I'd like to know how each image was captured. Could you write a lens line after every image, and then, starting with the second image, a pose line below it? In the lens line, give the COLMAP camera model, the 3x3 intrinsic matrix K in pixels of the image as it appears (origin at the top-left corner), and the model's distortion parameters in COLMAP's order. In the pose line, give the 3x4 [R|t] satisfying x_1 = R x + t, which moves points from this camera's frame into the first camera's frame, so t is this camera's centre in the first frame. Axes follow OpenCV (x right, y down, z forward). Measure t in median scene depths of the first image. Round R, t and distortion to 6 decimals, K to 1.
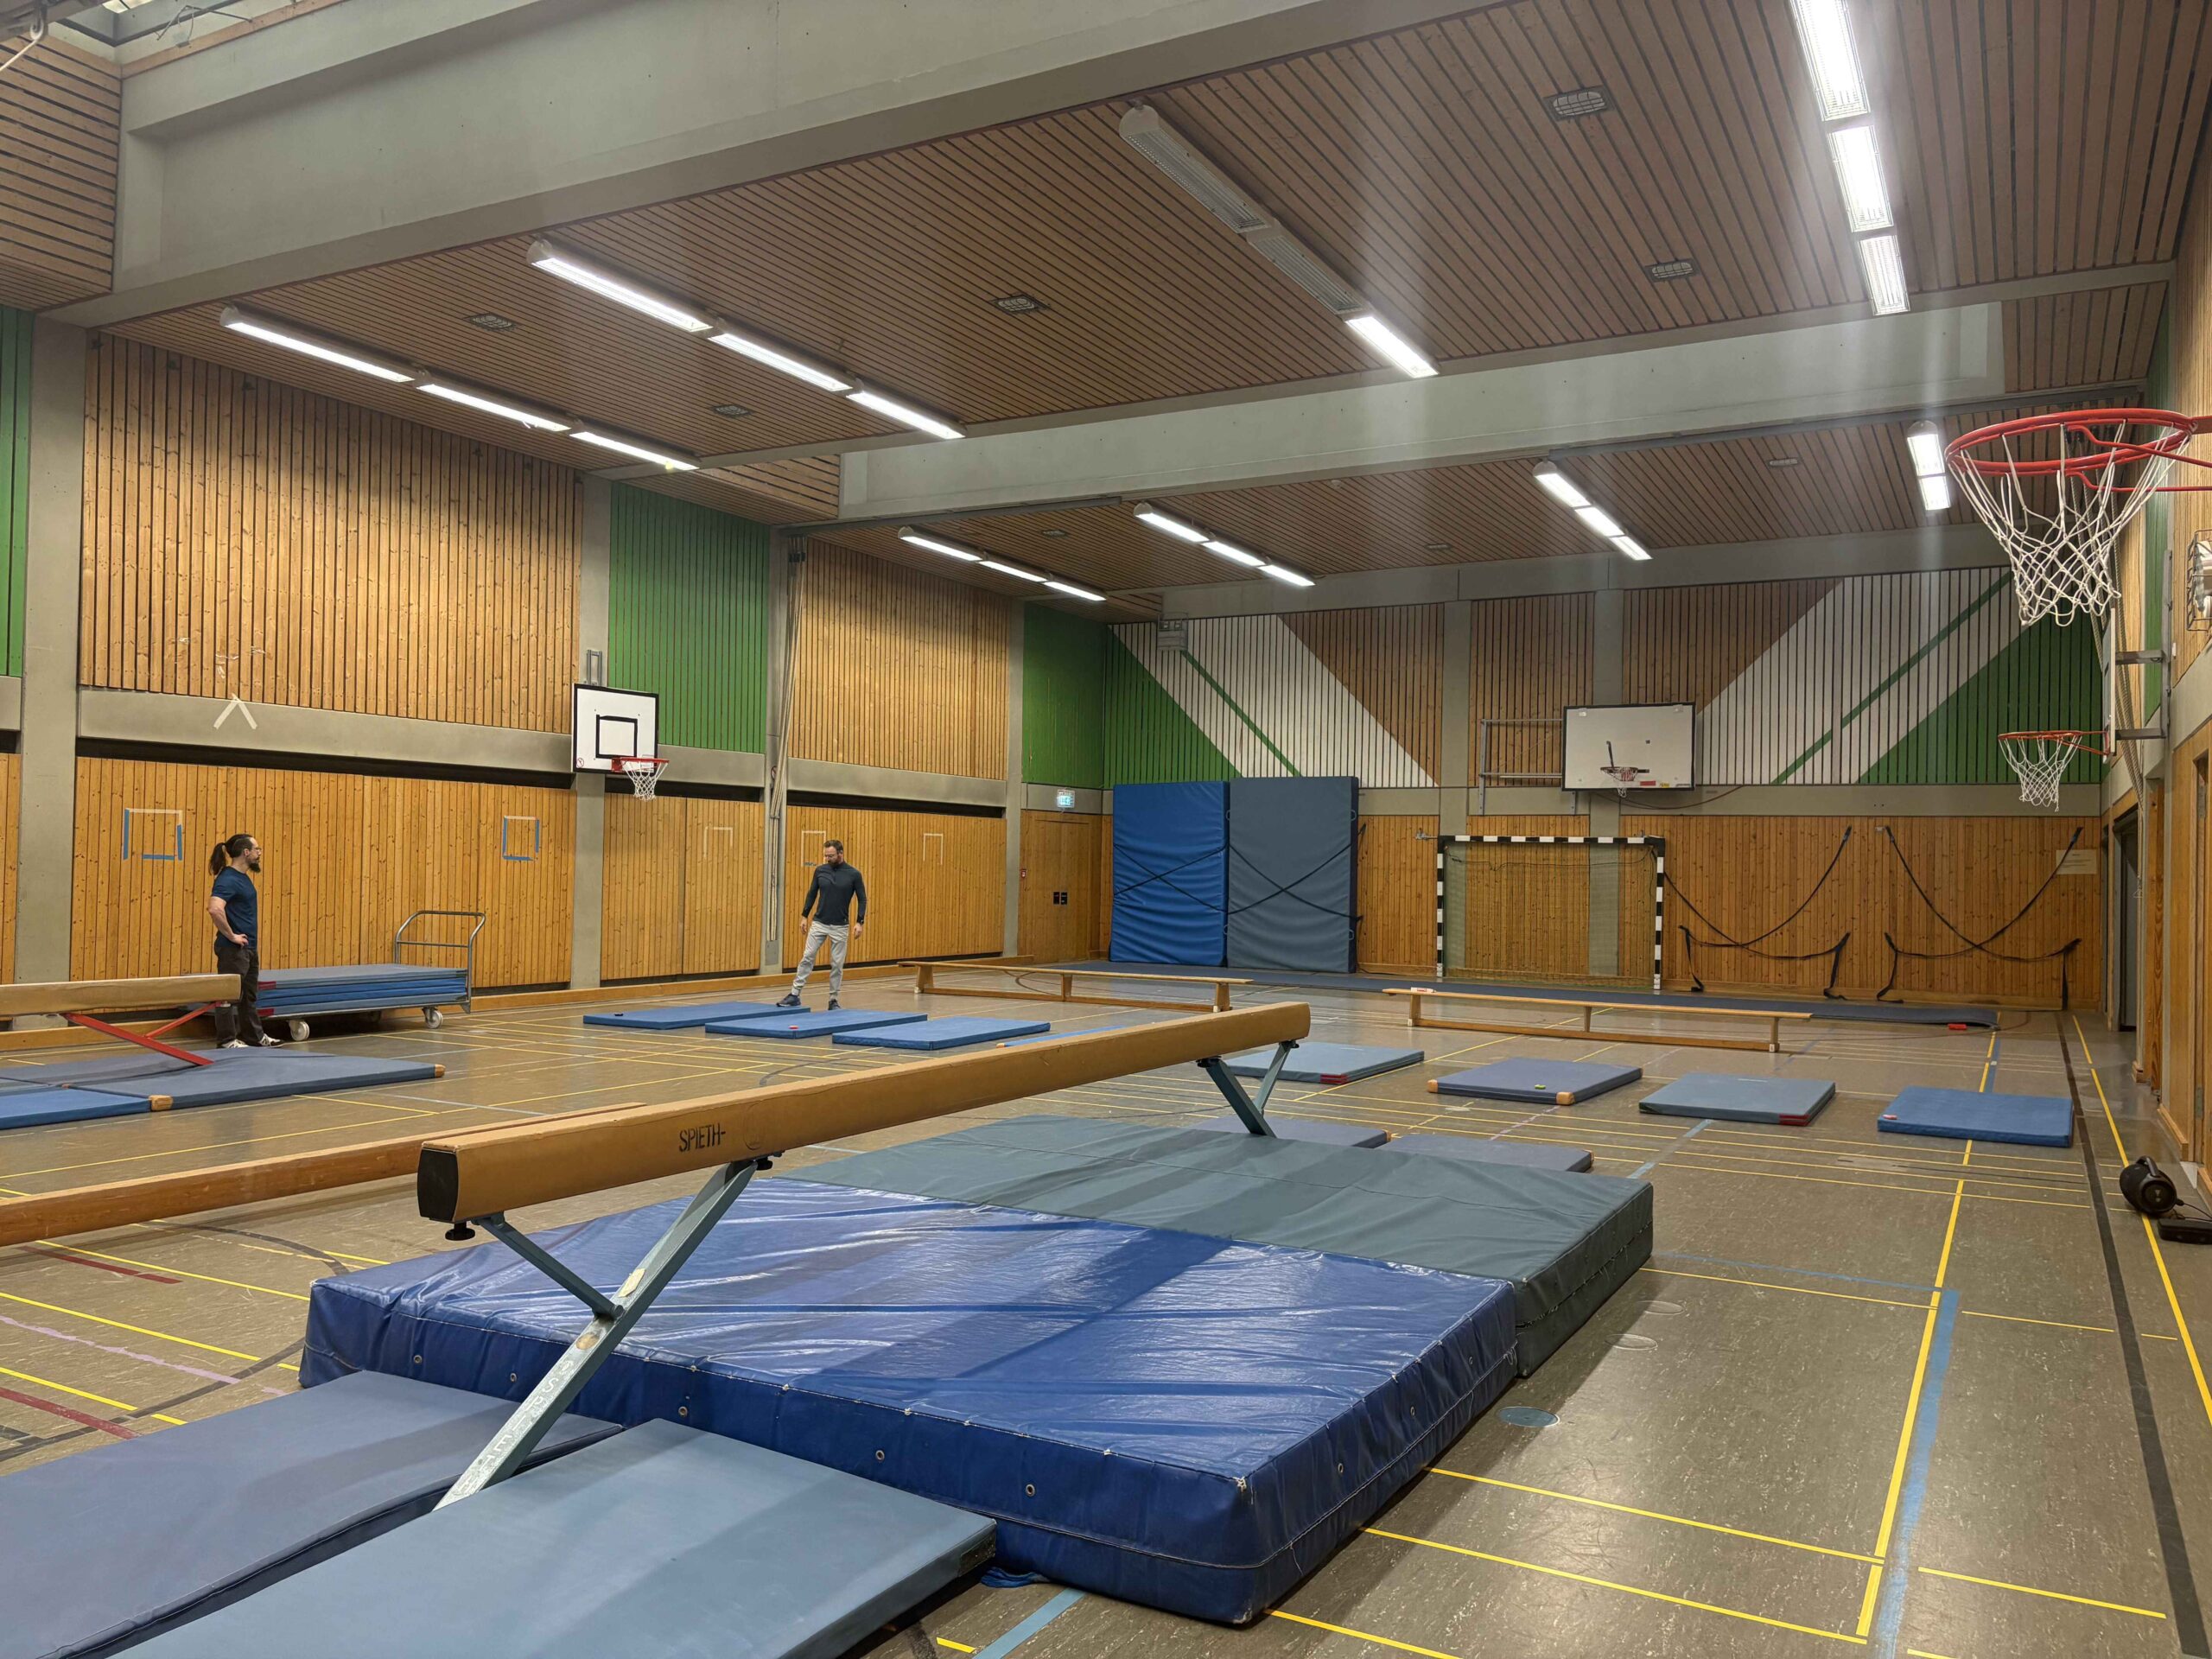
lens RADIAL K [[1677.6, 0, 1106.0], [0, 1677.6, 829.5], [0, 0, 1]] dist [0.014838, 0.002478]
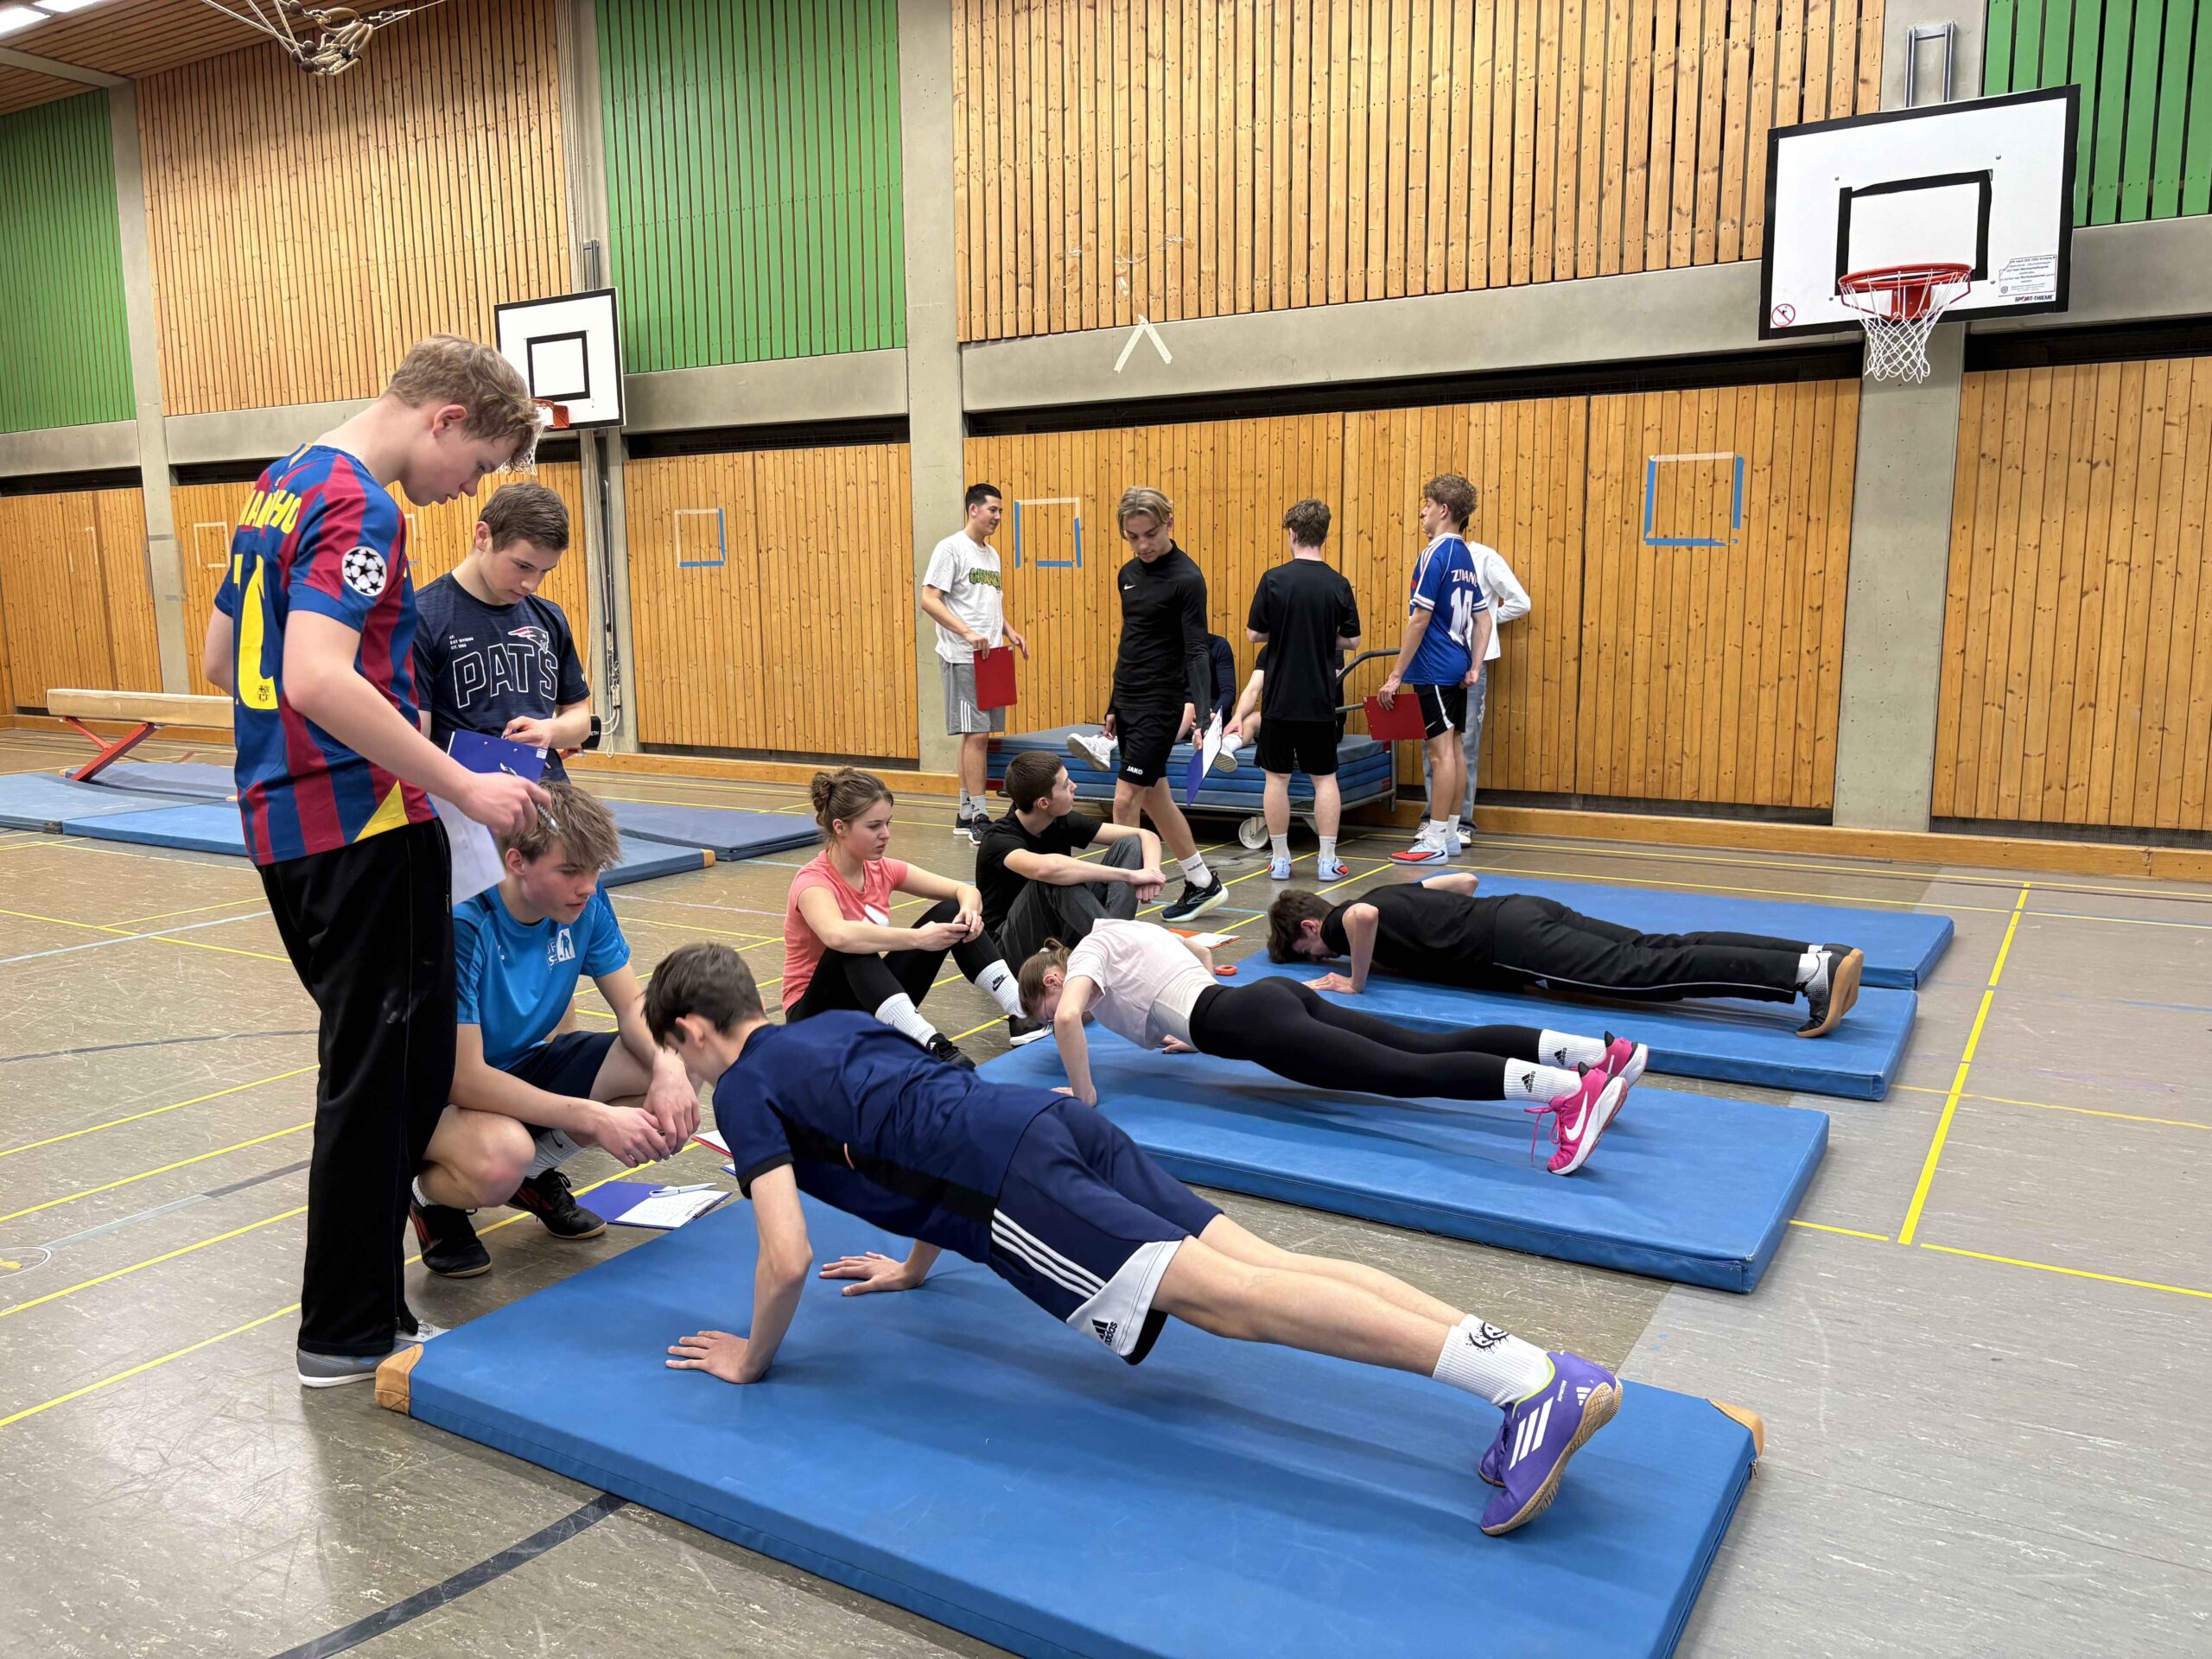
lens RADIAL K [[1677.6, 0, 1106.0], [0, 1677.6, 829.5], [0, 0, 1]] dist [0.014838, 0.002478]
pose [[-0.029426, 0.125186, -0.991697, 0.172290], [0.033712, 0.991686, 0.124184, 0.038890], [0.998998, -0.029778, -0.033401, 0.982901]]
